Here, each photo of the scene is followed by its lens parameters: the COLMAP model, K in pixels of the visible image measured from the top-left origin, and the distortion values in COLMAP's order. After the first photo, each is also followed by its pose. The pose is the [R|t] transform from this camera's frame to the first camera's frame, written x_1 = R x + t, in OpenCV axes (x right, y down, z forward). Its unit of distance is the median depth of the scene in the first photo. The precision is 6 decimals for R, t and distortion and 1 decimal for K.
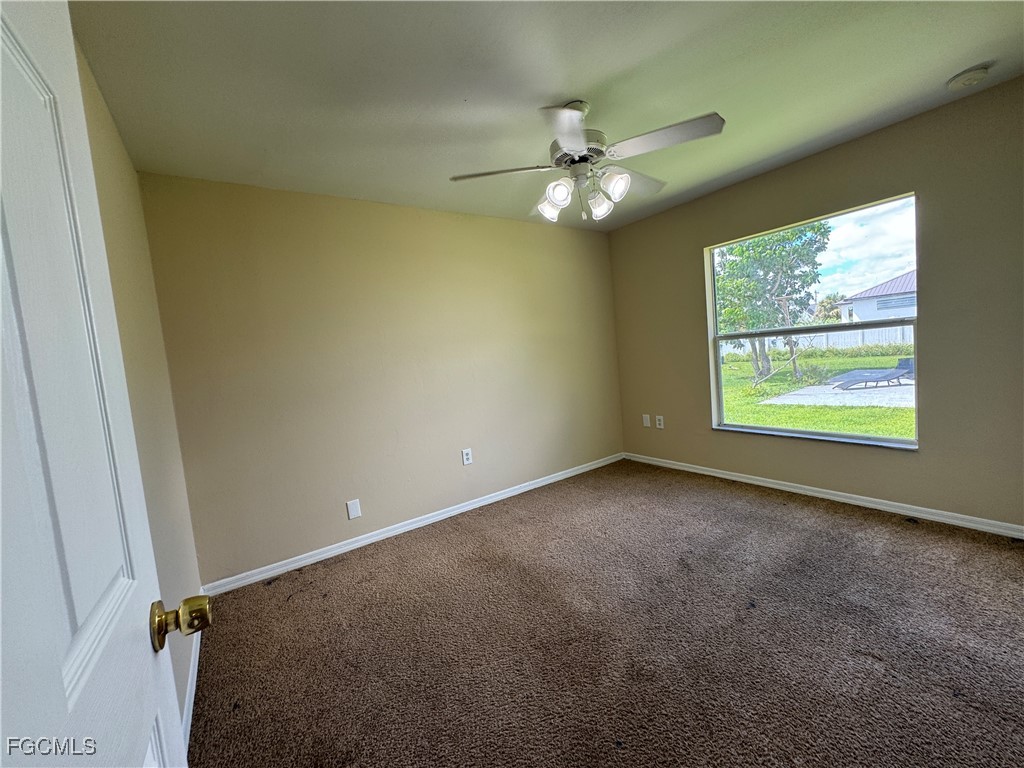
lens RADIAL K [[420.0, 0, 512.1], [0, 420.0, 388.3], [0, 0, 1]] dist [0.000212, -0.000261]
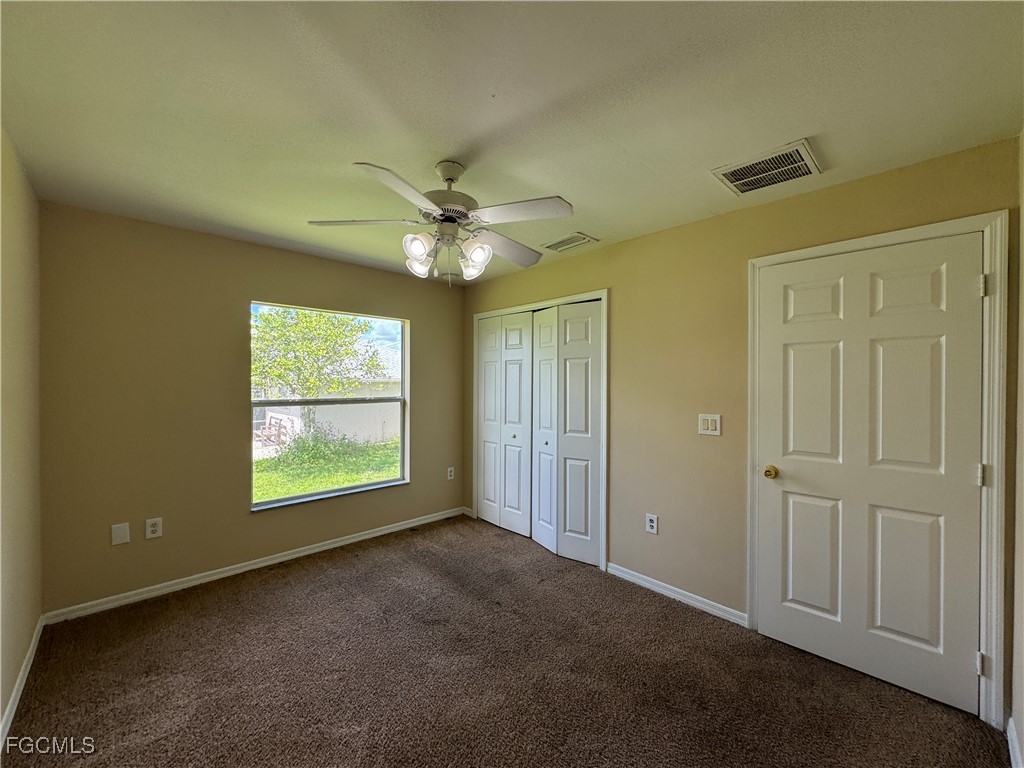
lens RADIAL K [[420.0, 0, 503.1], [0, 420.0, 380.3], [0, 0, 1]] dist [0.000212, -0.000261]
pose [[-0.154083, 0.096153, 0.983368, -0.529803], [0.100929, 0.991579, -0.081142, -0.052519], [-0.982890, 0.086747, -0.162490, 0.733868]]
